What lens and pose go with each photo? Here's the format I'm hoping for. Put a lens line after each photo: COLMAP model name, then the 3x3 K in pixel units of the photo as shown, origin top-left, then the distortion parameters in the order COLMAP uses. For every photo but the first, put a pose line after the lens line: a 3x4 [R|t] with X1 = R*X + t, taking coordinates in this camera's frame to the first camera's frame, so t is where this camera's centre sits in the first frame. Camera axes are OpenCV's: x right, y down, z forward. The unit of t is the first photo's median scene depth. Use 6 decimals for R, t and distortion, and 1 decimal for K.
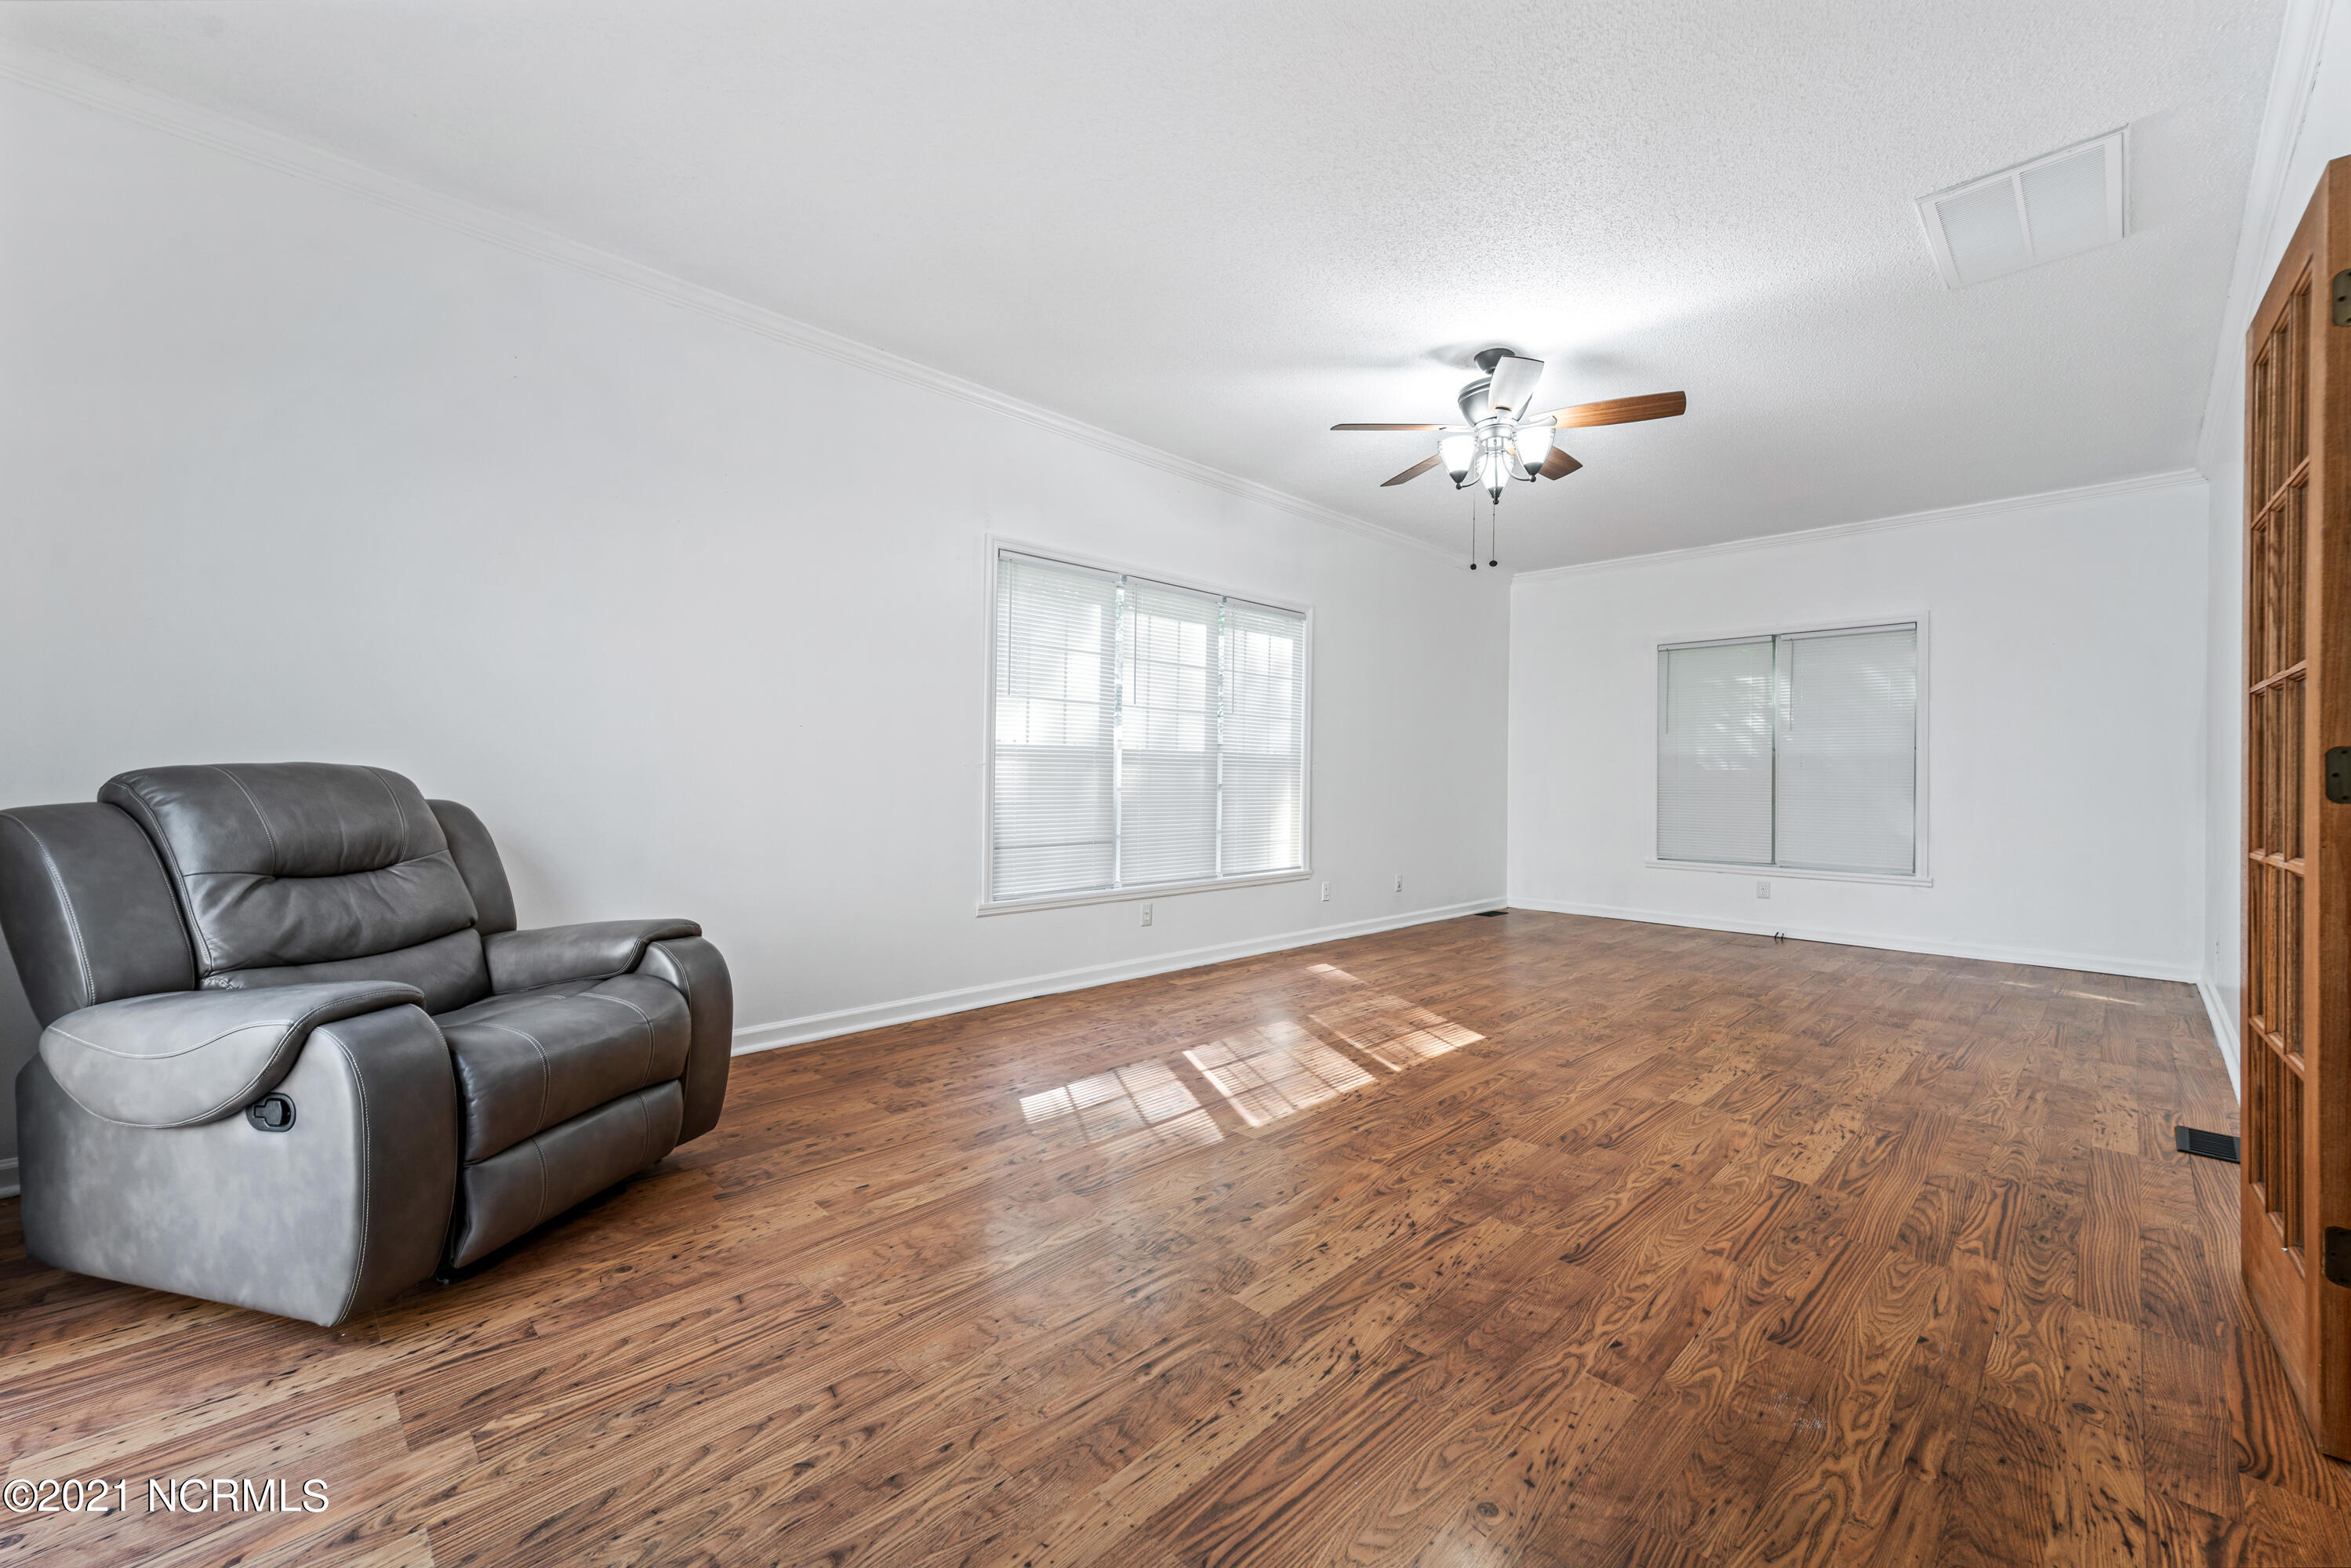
lens RADIAL K [[957.0, 0, 1182.1], [0, 957.0, 778.1], [0, 0, 1]] dist [0.009585, -0.001976]
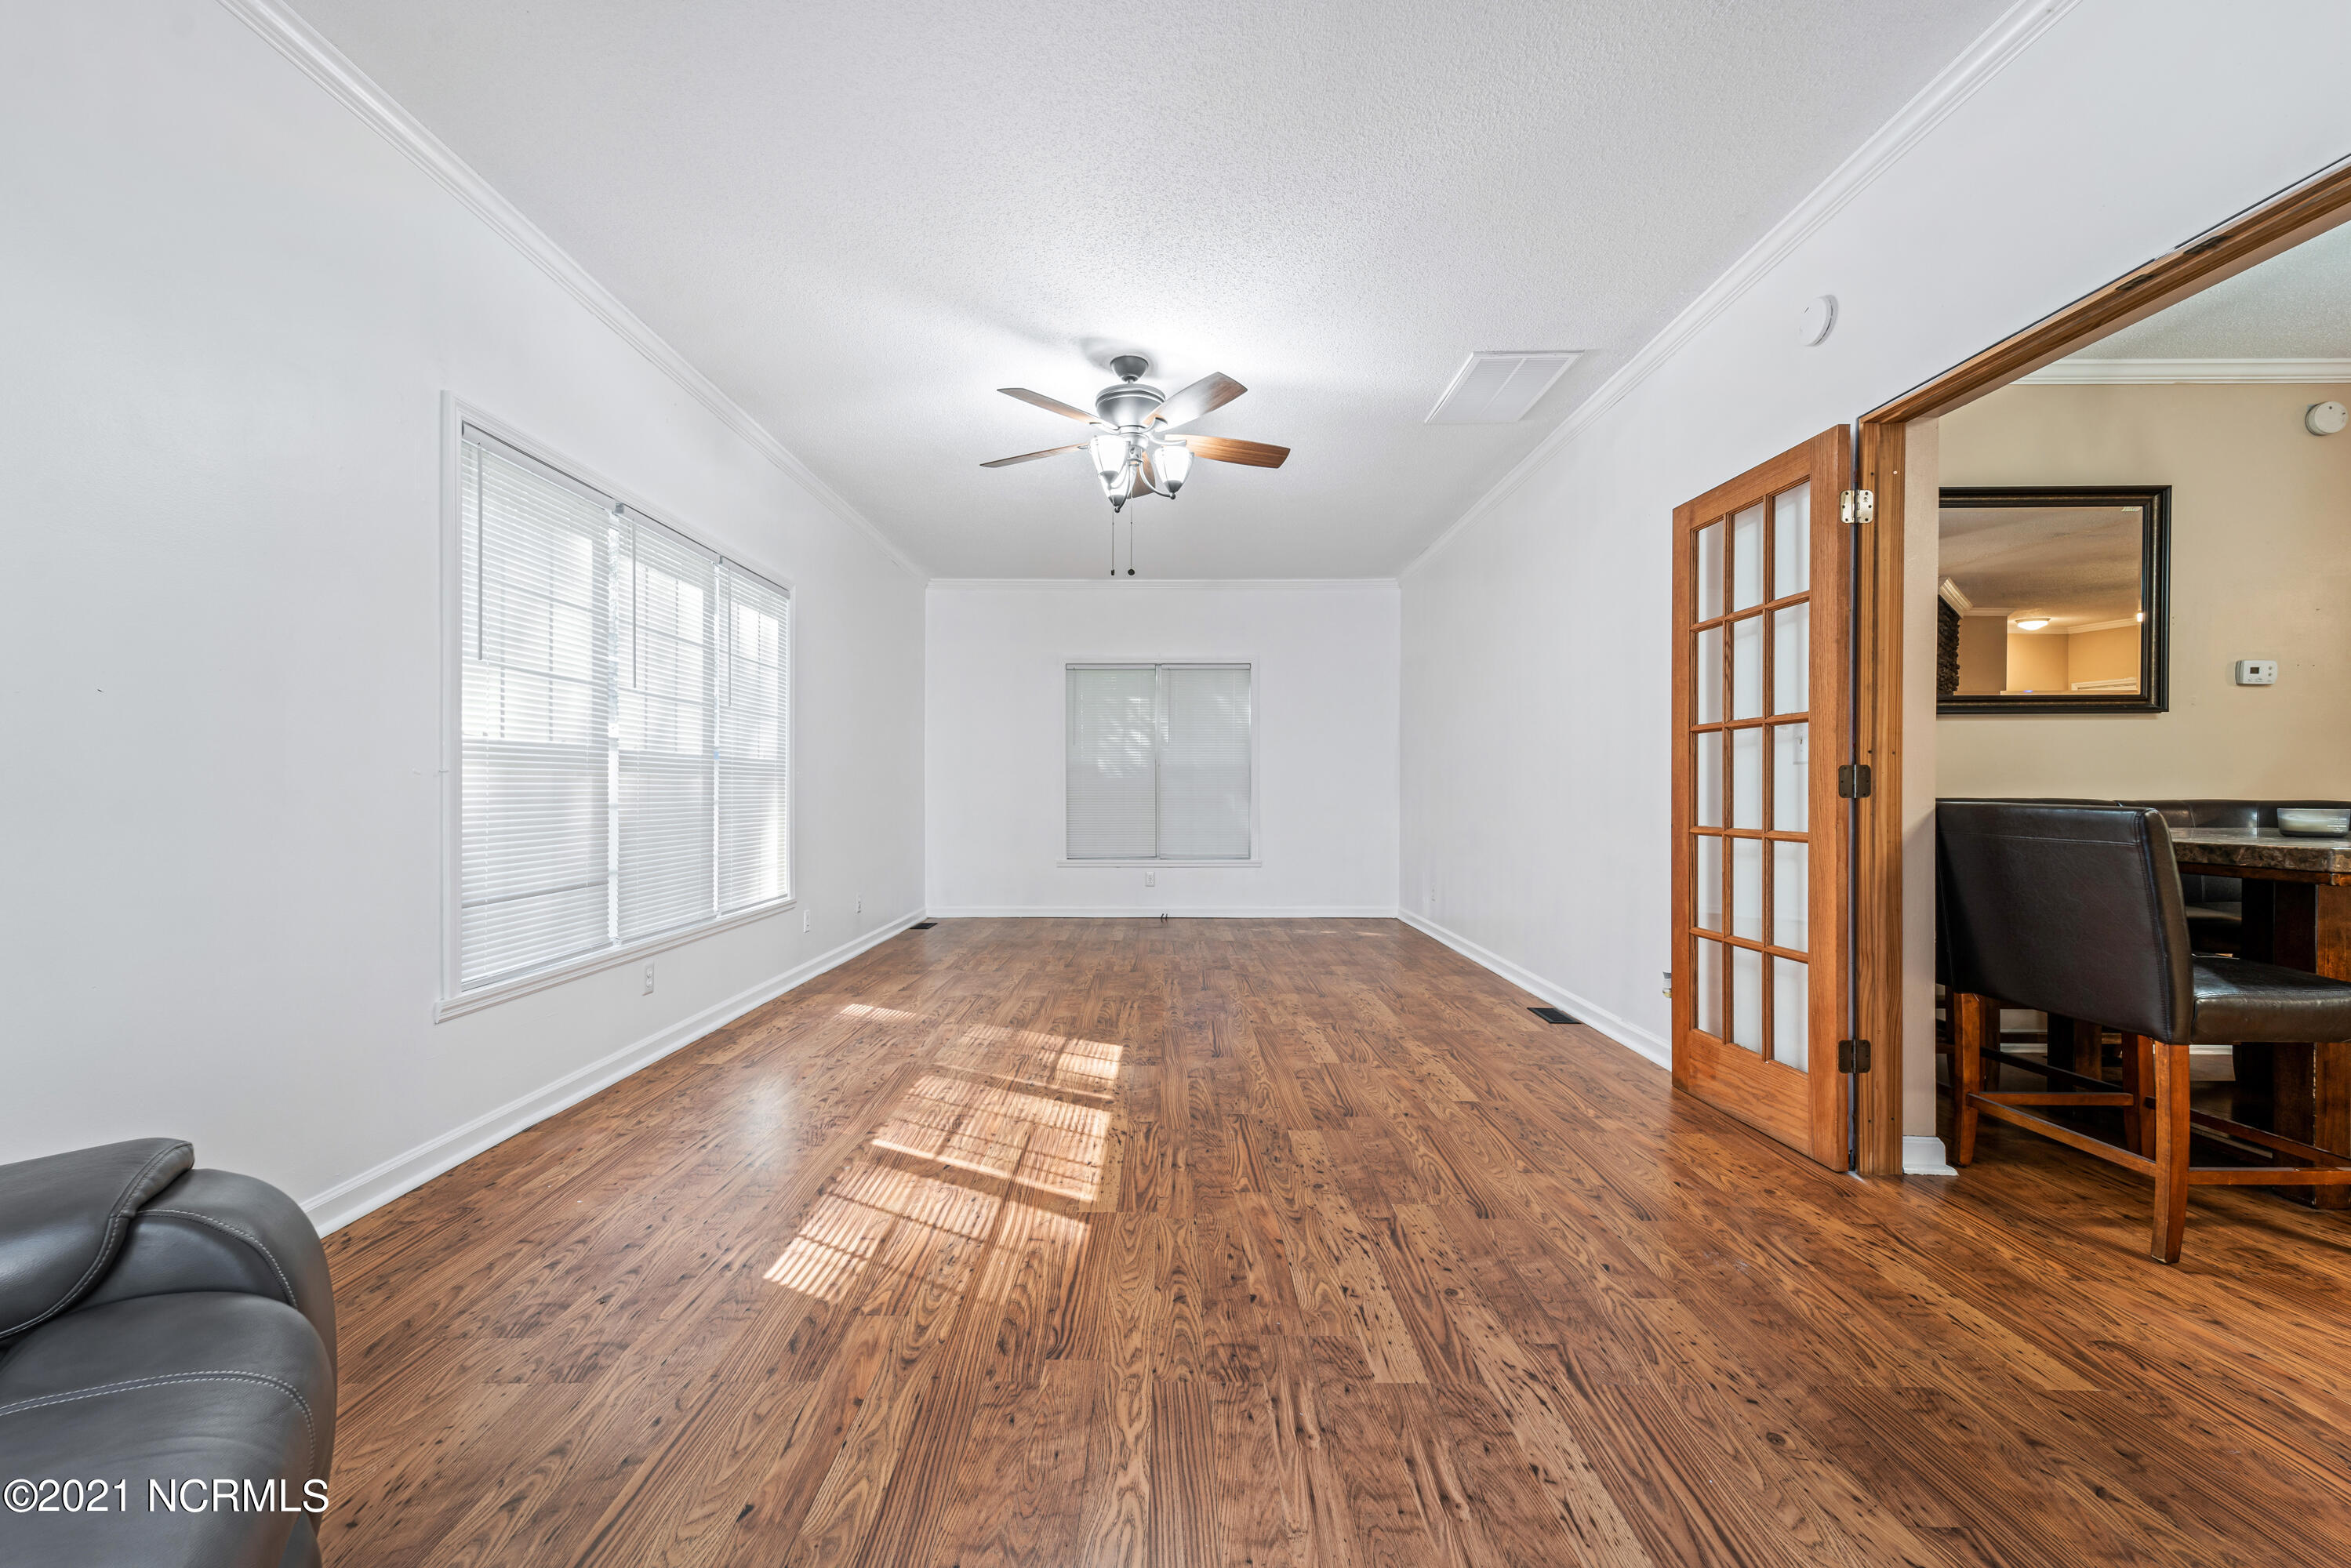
lens RADIAL K [[957.0, 0, 1169.9], [0, 957.0, 786.4], [0, 0, 1]] dist [0.009585, -0.001976]
pose [[0.696688, -0.008975, 0.717318, -0.382103], [0.009074, 0.999952, 0.003698, -0.003051], [-0.717317, 0.003932, 0.696736, 0.285242]]
